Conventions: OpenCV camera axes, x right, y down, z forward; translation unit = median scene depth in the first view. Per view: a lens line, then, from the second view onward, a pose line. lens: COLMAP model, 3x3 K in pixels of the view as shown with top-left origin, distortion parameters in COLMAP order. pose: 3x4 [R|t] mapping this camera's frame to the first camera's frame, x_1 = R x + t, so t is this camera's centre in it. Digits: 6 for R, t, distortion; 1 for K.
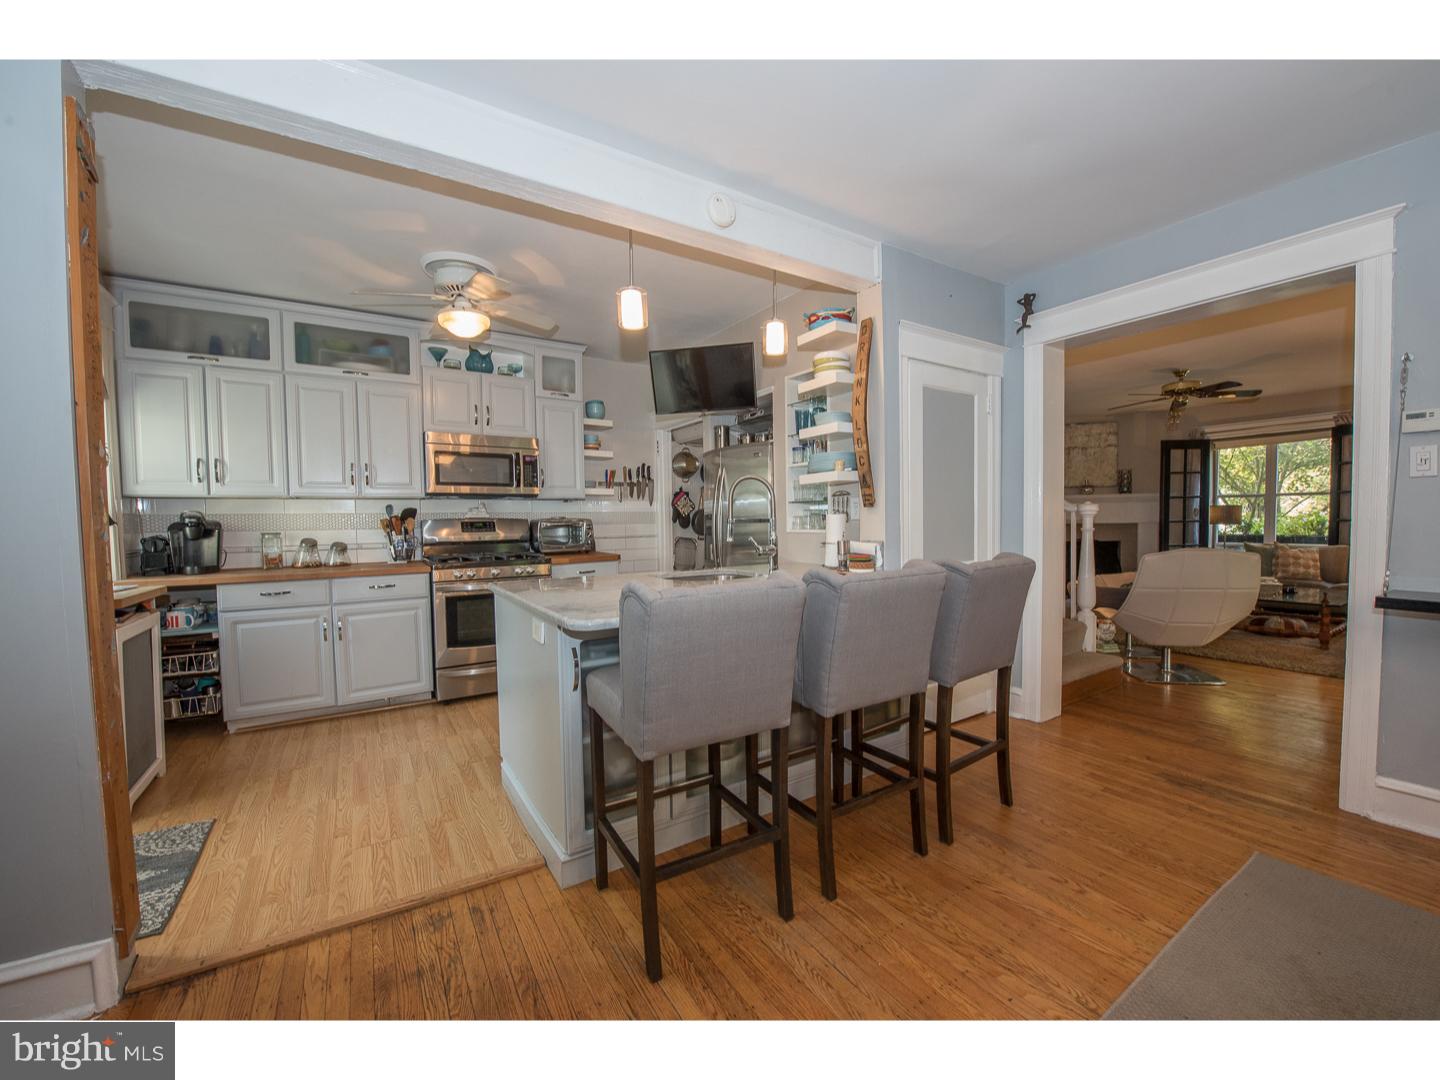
lens RADIAL K [[579.0, 0, 728.9], [0, 579.0, 546.1], [0, 0, 1]] dist [-0.015612, -0.000743]
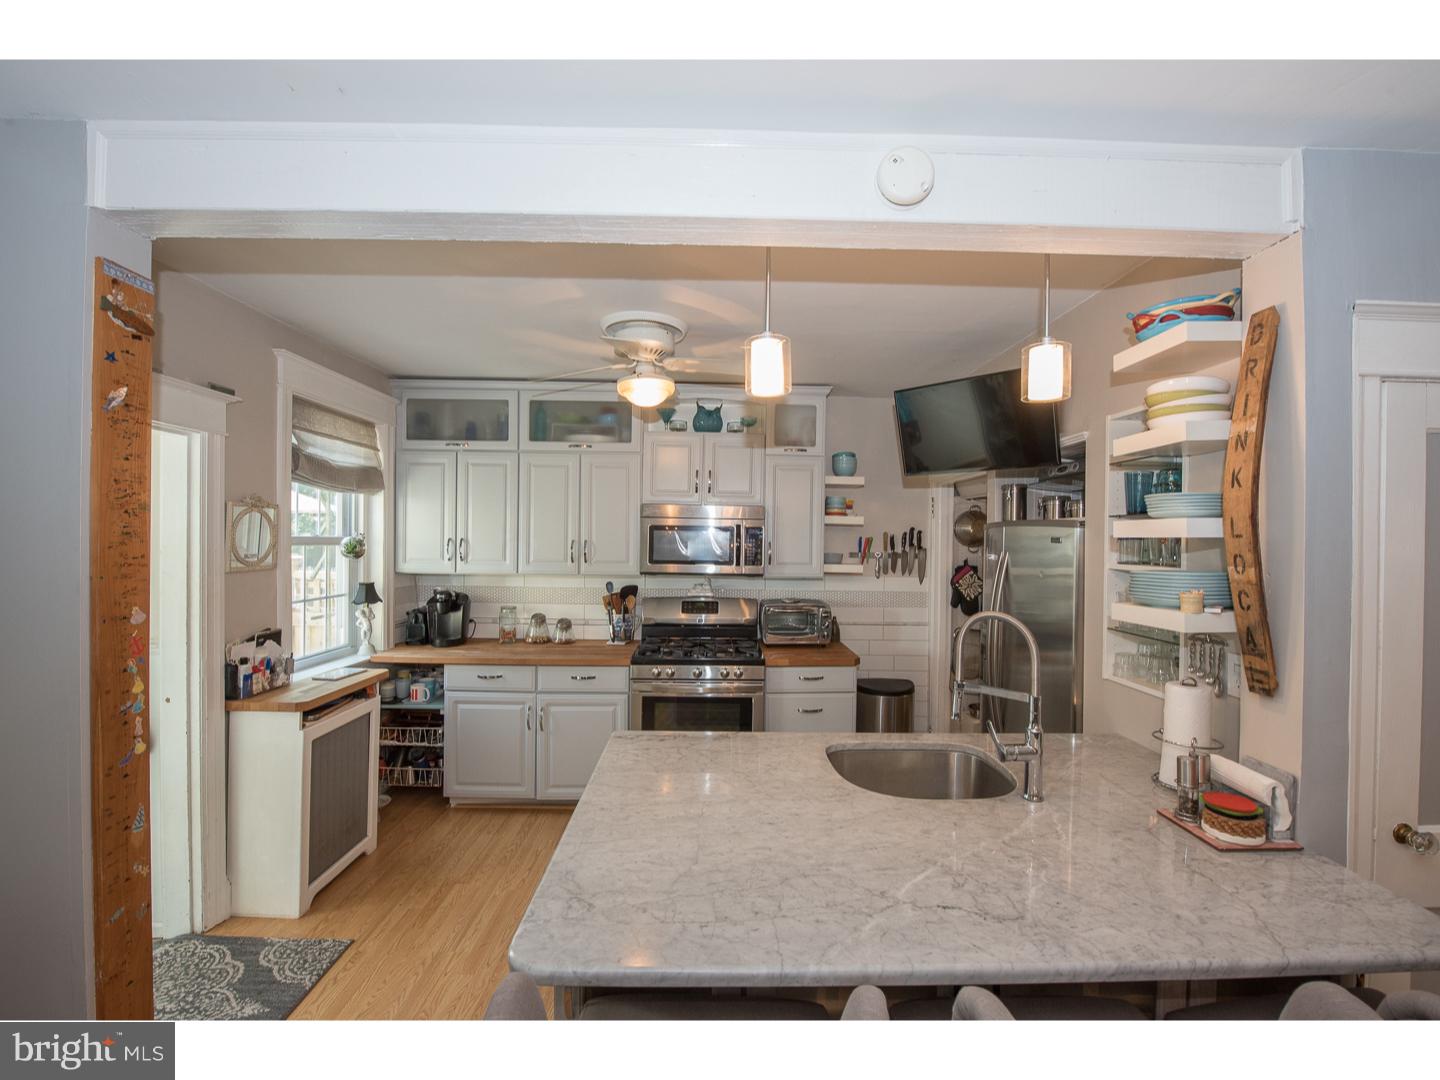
lens RADIAL K [[625.8, 0, 717.7], [0, 625.8, 541.8], [0, 0, 1]] dist [-0.013775, -0.002048]
pose [[0.846795, 0.027243, -0.531221, 0.106327], [-0.051320, 0.998213, -0.030615, -0.129602], [0.529438, 0.053187, 0.846680, 0.264735]]
